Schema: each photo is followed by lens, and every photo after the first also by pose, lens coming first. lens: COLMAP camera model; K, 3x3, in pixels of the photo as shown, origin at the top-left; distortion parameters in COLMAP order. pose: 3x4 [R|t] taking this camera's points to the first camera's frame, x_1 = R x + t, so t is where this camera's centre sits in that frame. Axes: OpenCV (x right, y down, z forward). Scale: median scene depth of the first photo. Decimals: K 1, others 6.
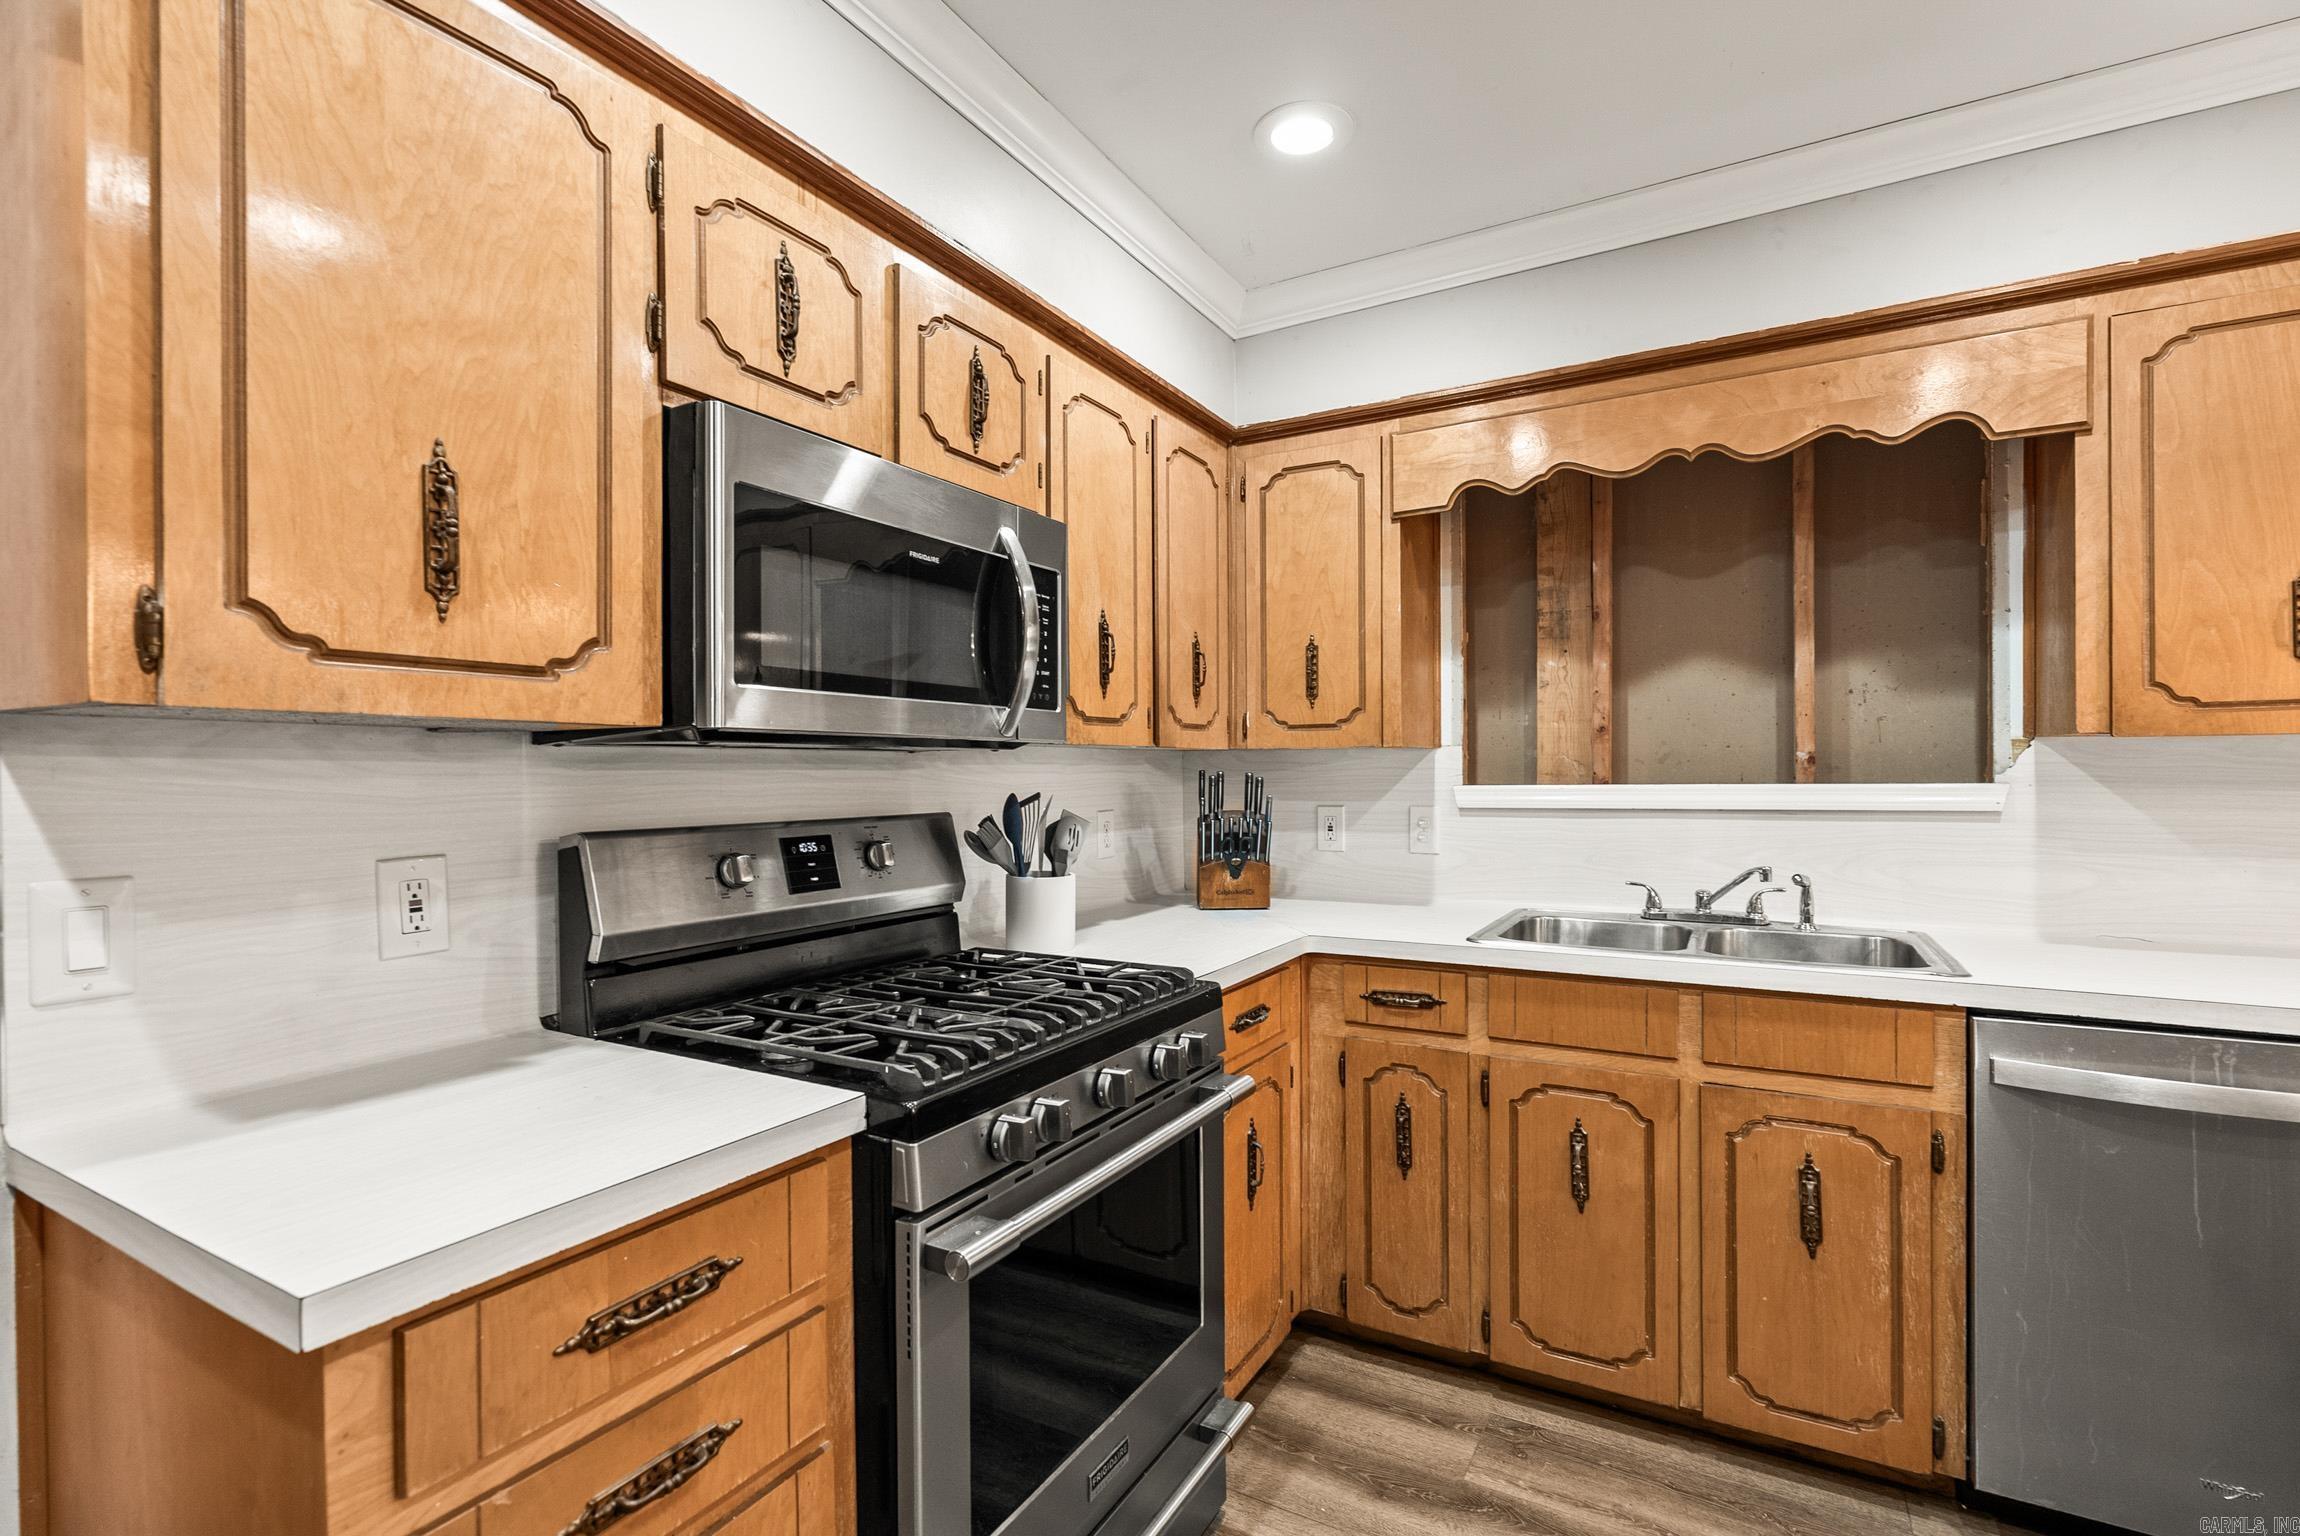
lens RADIAL K [[1045.5, 0, 1155.2], [0, 1045.5, 782.6], [0, 0, 1]] dist [-0.011403, 0.006123]
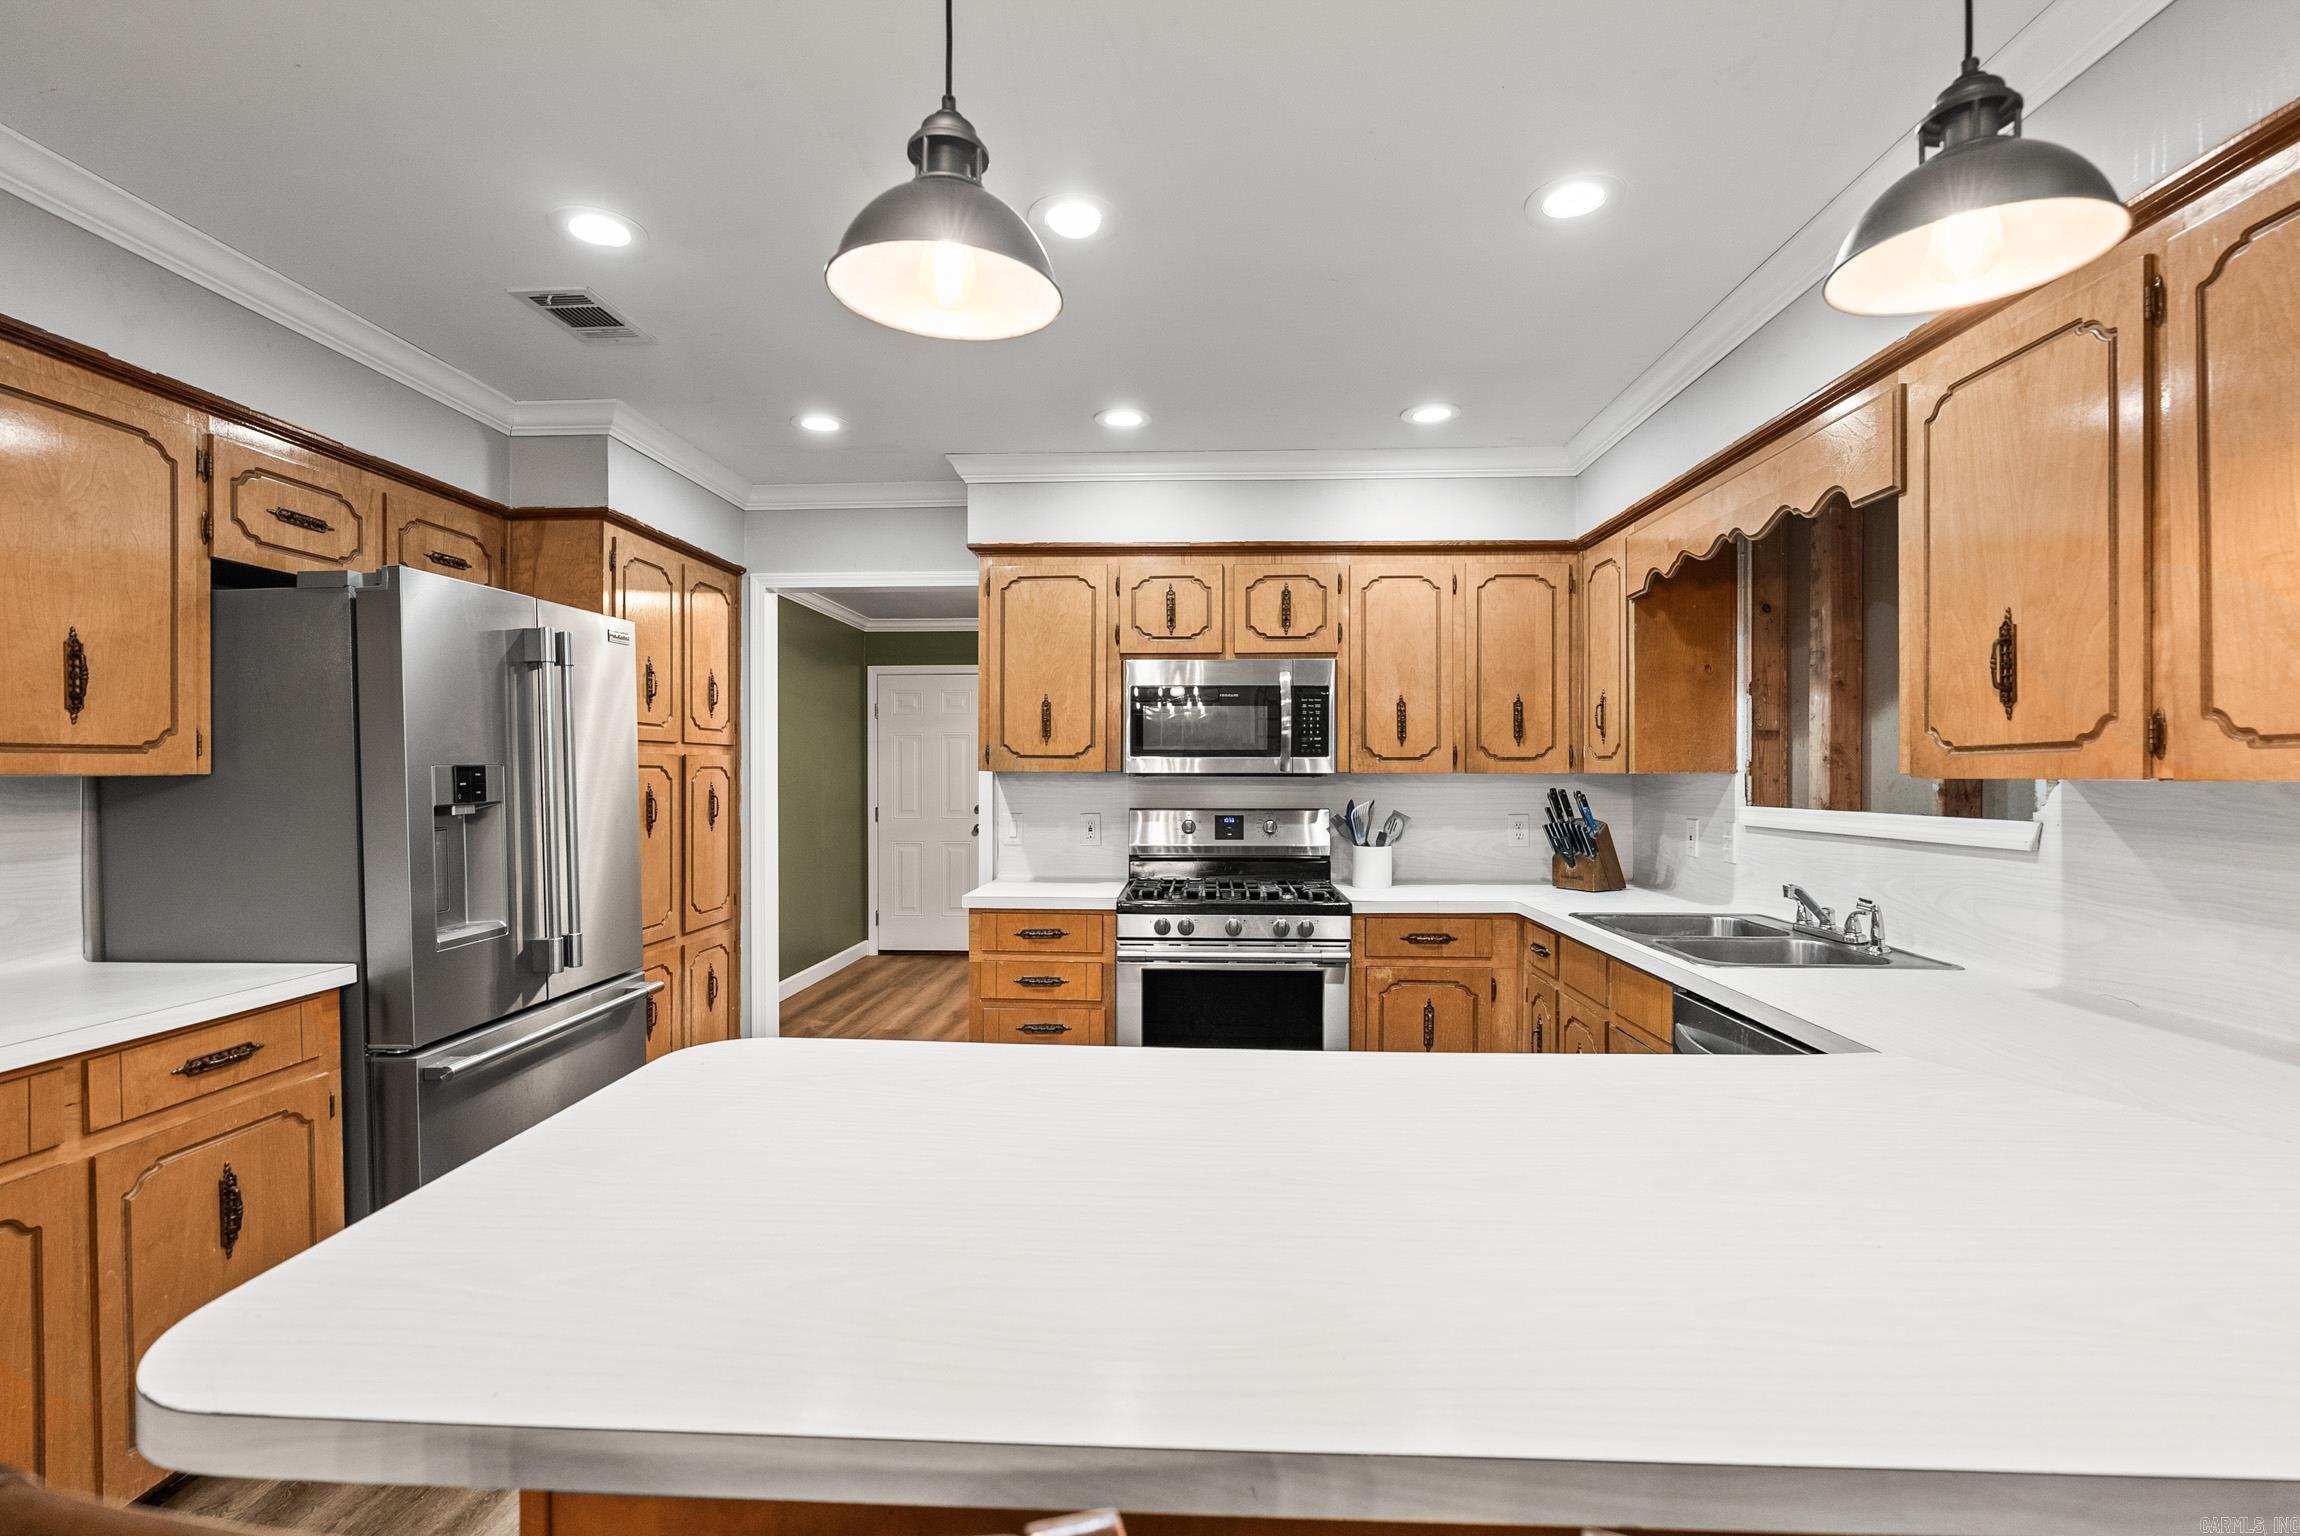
lens RADIAL K [[1052.9, 0, 1155.4], [0, 1052.9, 770.1], [0, 0, 1]] dist [-0.004773, 0.000253]
pose [[0.456996, 0.006411, -0.889446, 1.447780], [-0.012834, 0.999917, 0.000613, -0.040811], [0.889376, 0.011135, 0.457041, -0.168414]]
